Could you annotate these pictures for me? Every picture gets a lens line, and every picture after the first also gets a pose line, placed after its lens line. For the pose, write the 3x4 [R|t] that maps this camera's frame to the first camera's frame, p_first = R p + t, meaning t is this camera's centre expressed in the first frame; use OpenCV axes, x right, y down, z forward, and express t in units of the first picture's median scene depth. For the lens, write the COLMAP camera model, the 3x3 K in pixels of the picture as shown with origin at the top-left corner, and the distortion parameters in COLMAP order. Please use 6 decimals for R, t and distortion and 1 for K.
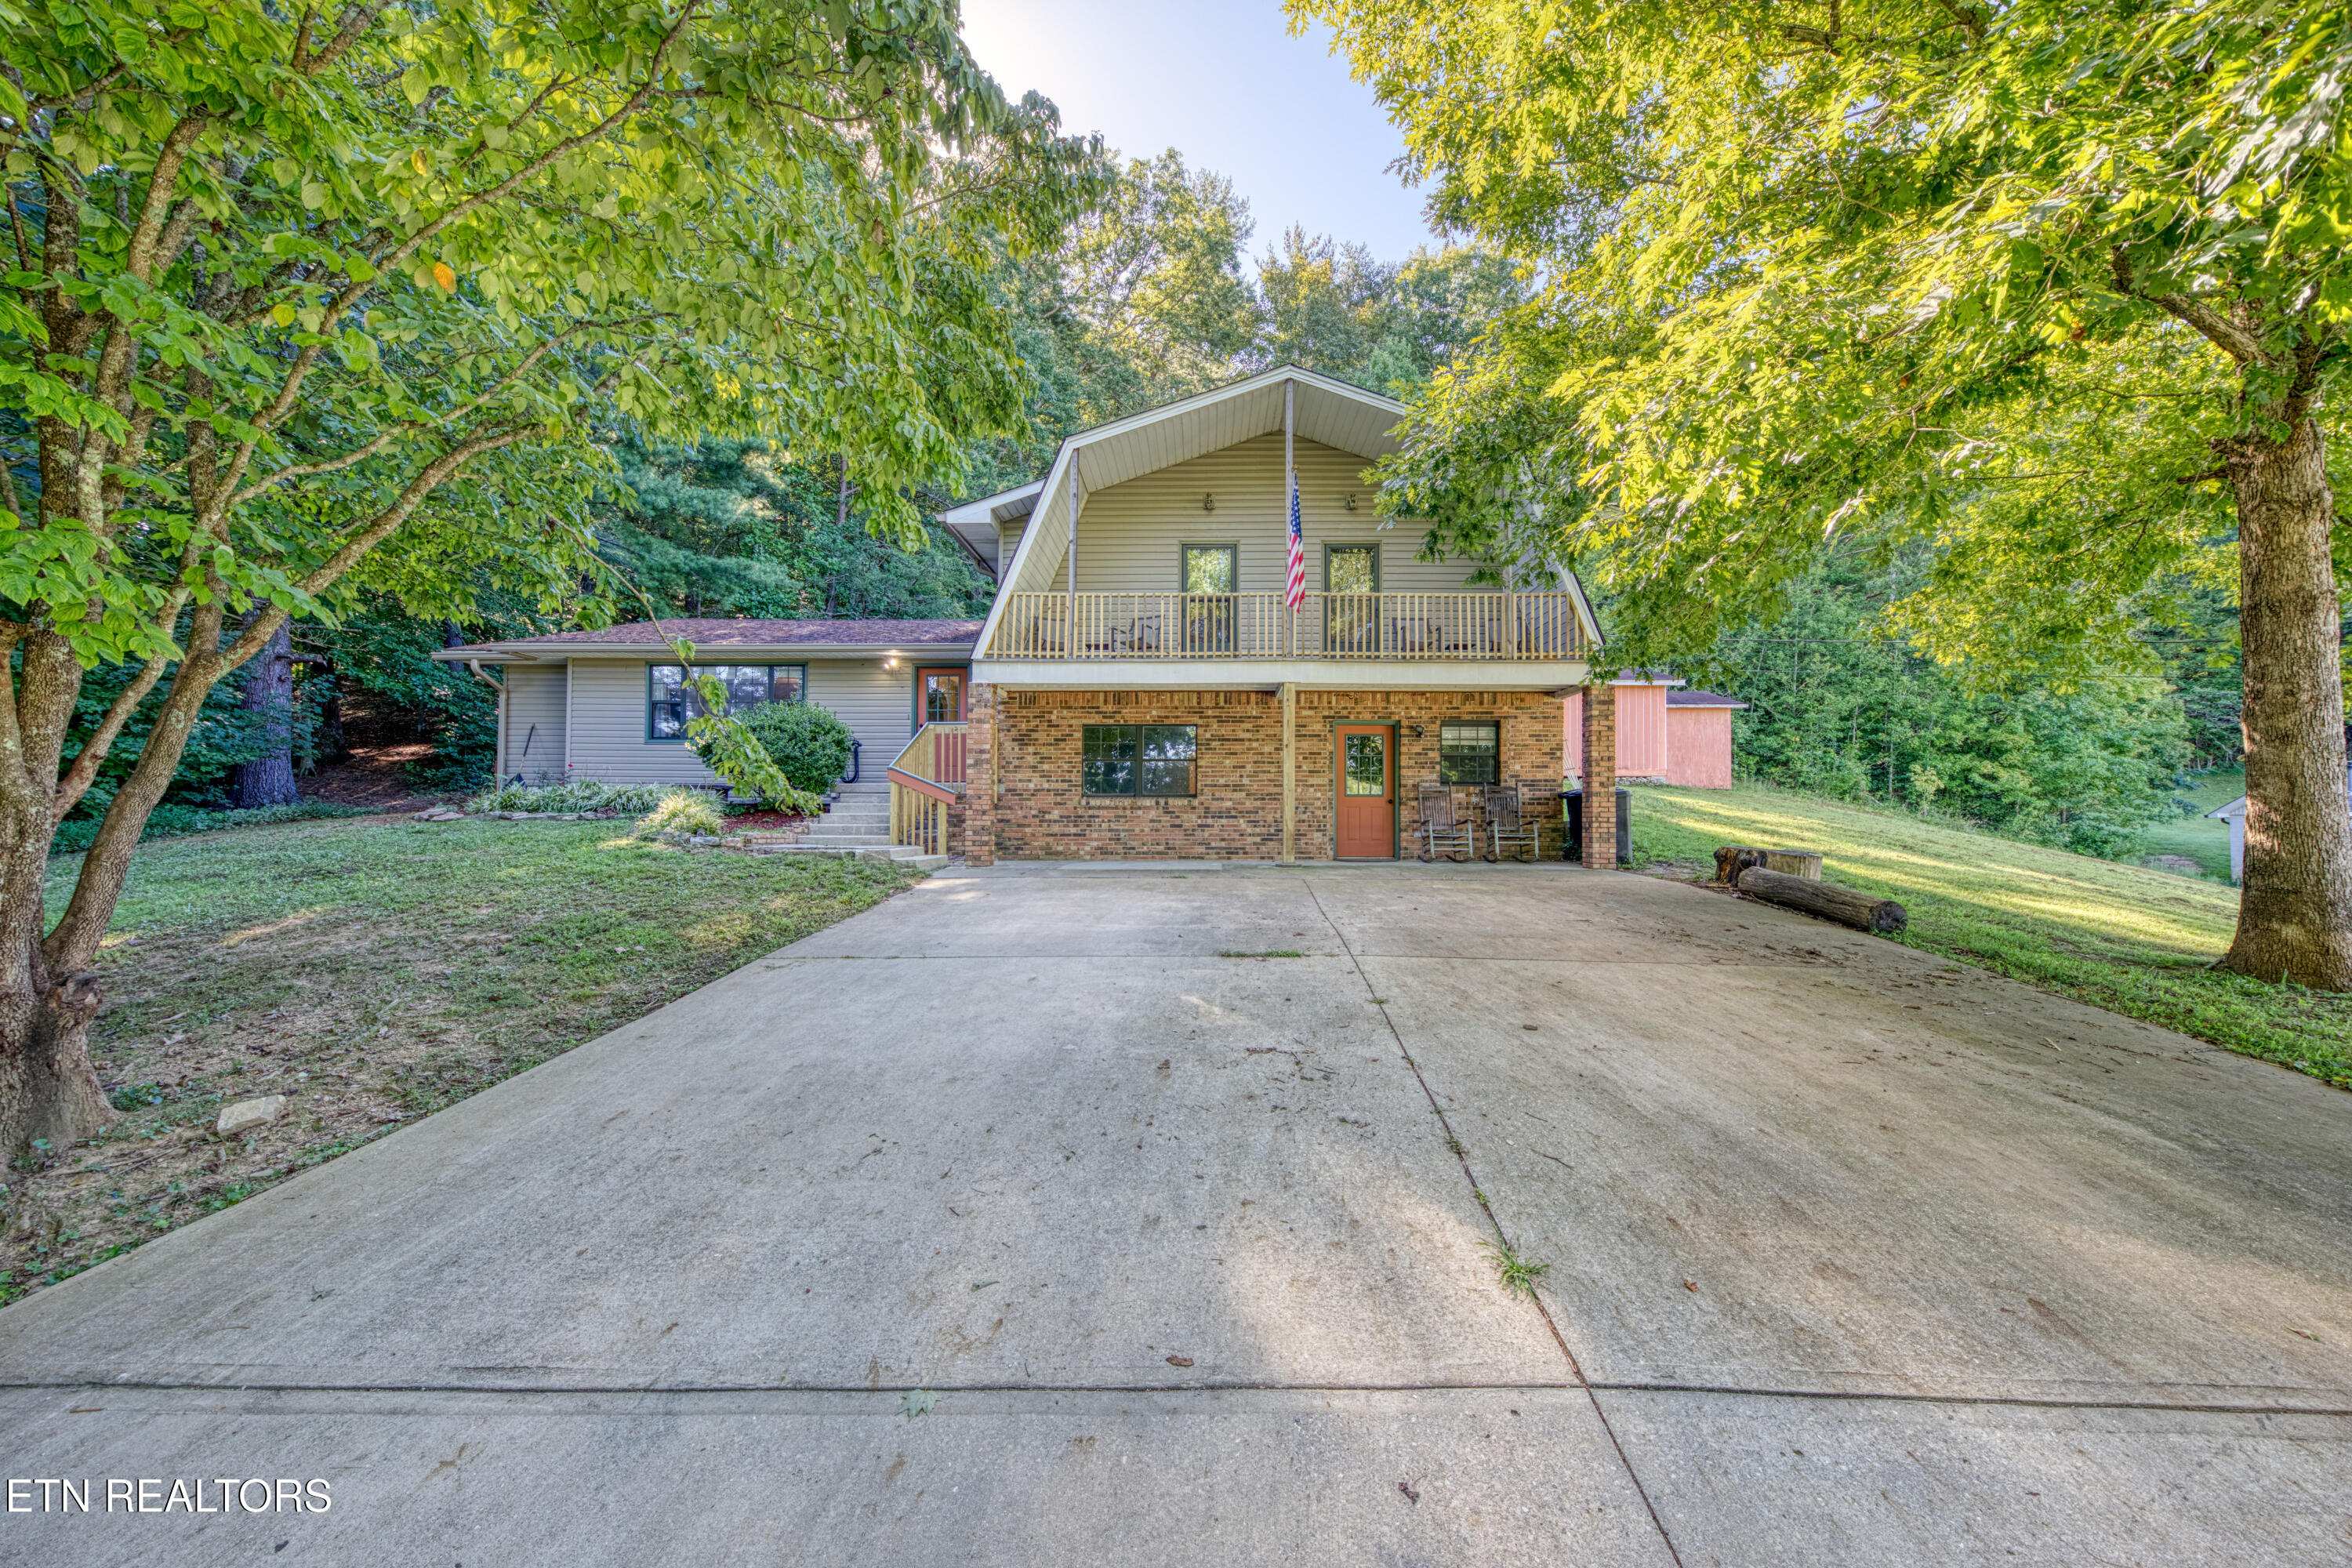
lens RADIAL K [[833.7, 0, 1185.9], [0, 833.7, 776.5], [0, 0, 1]] dist [-0.000082, -0.000092]
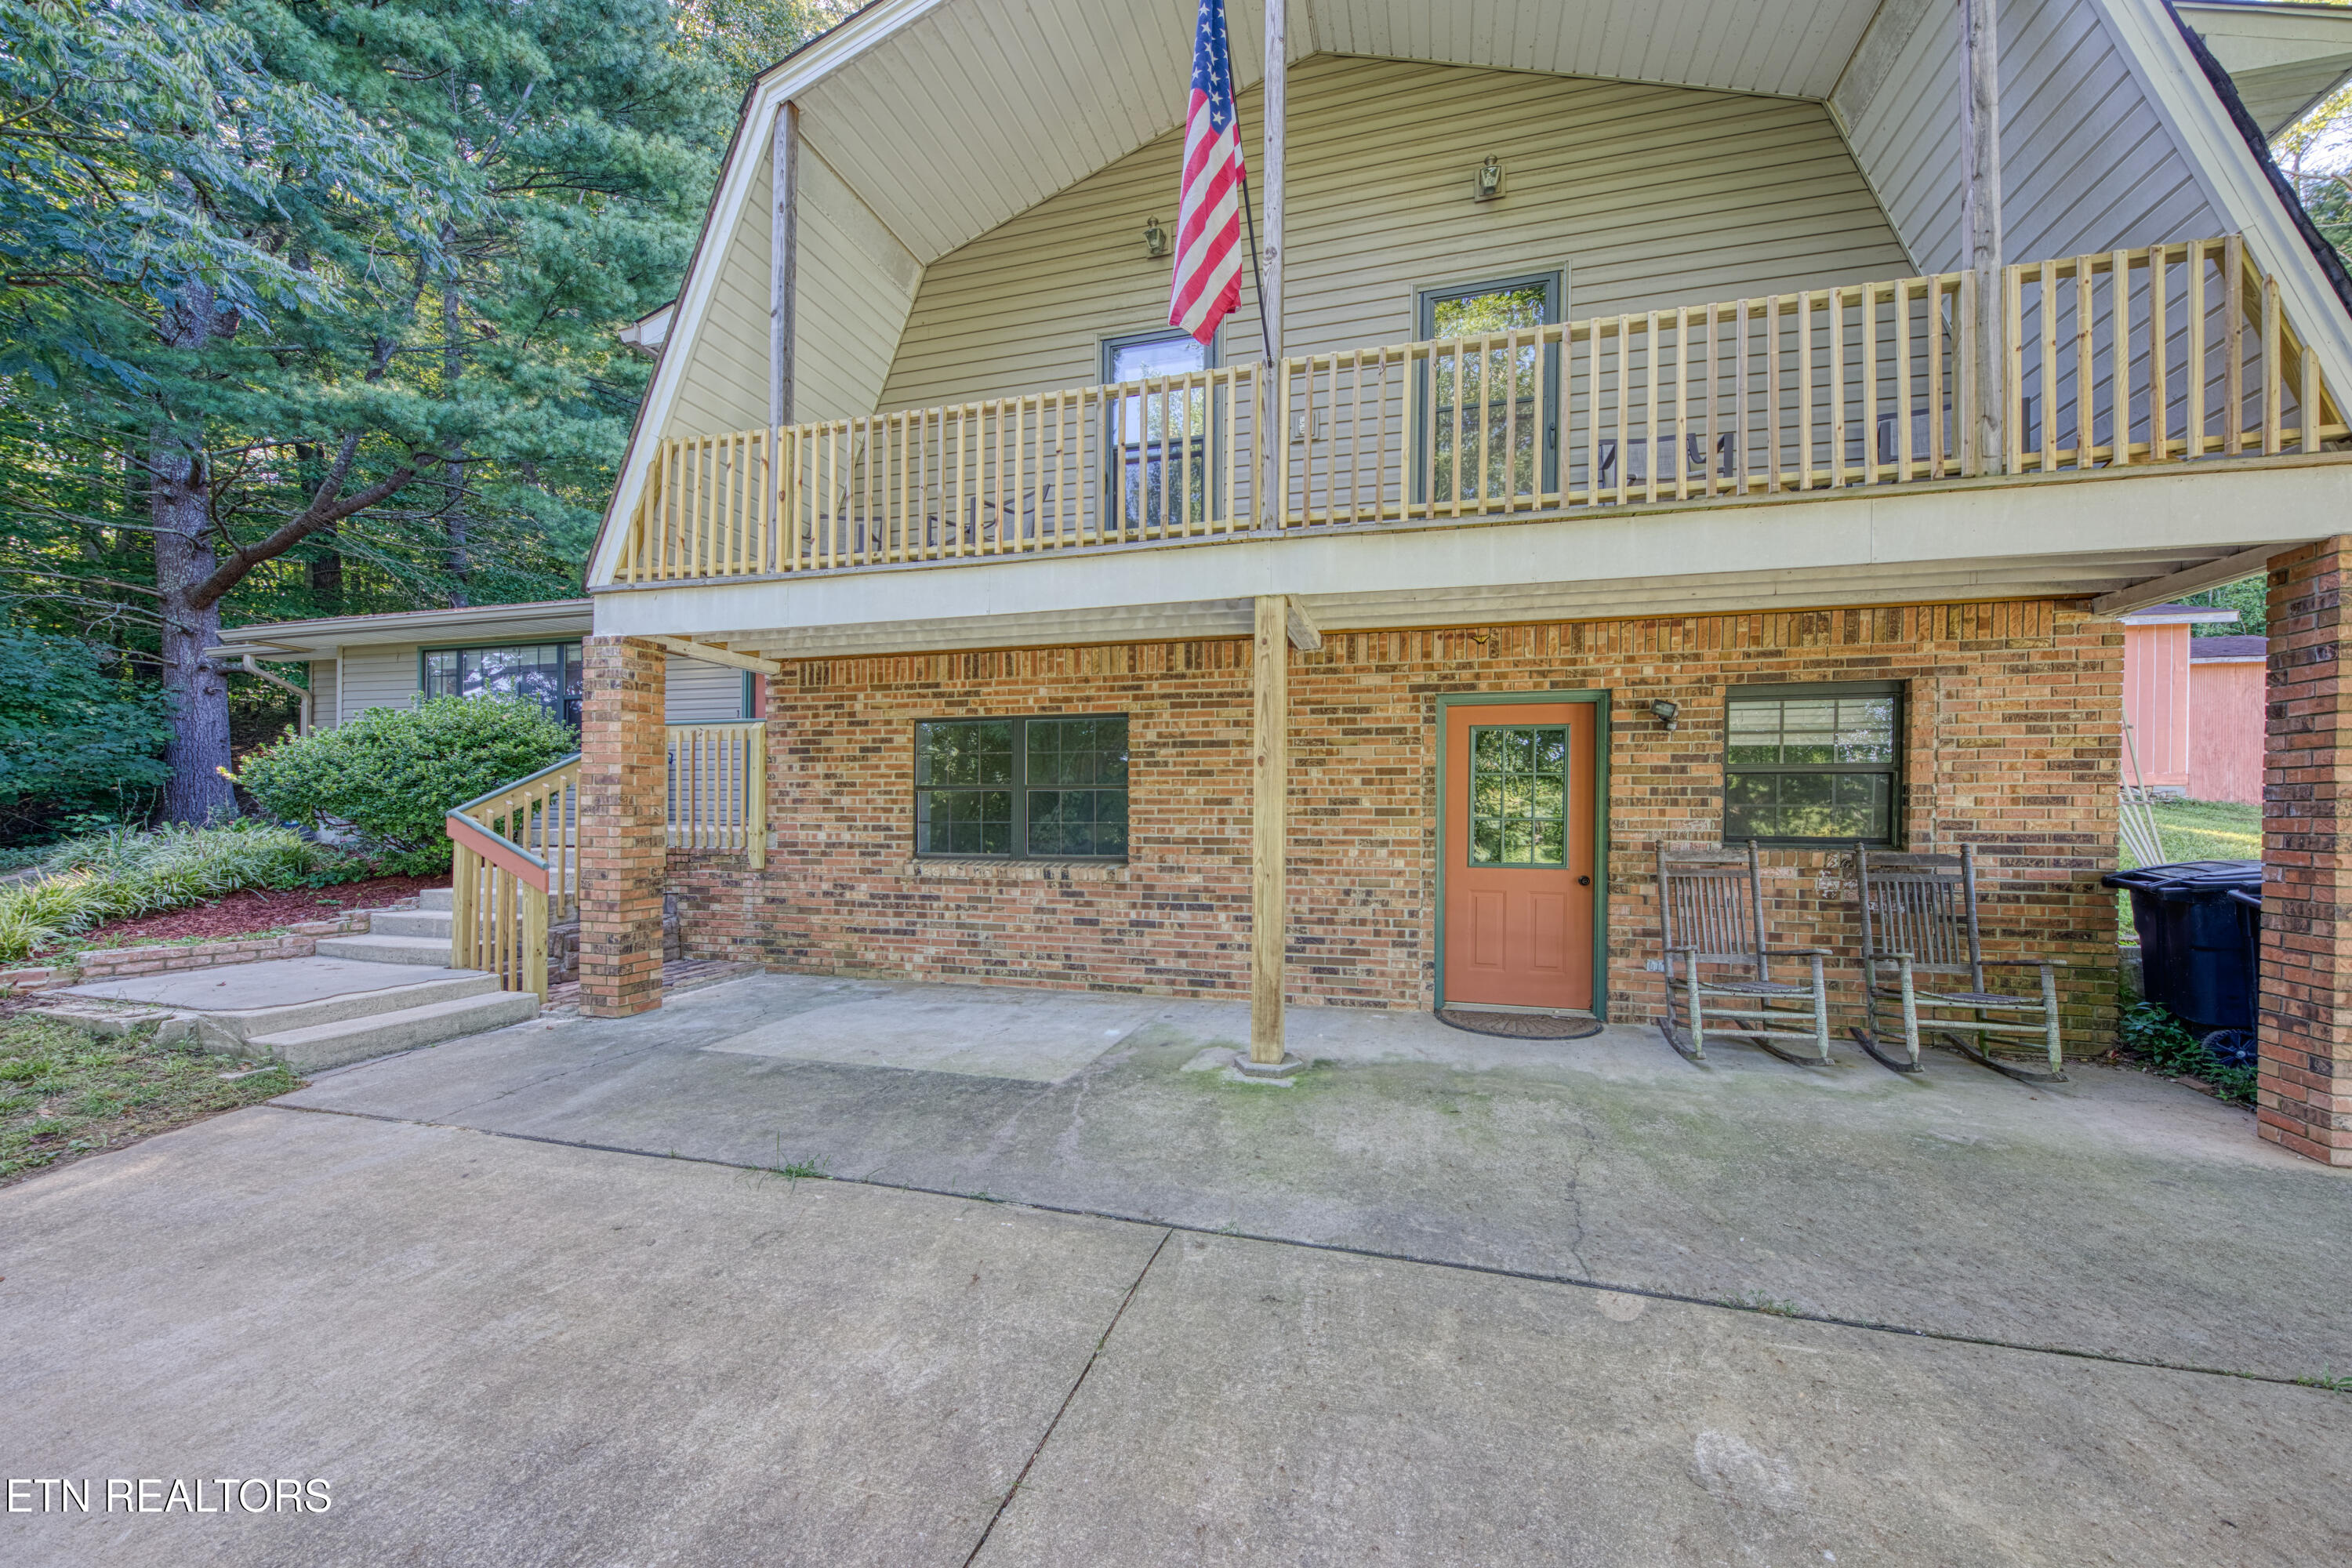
lens RADIAL K [[769.3, 0, 1169.3], [0, 769.3, 790.4], [0, 0, 1]] dist [0.005089, -0.000055]
pose [[0.948546, 0.003090, -0.316624, 0.257903], [0.005590, 0.999633, 0.026502, -0.043042], [0.316590, -0.026908, 0.948181, 0.857199]]
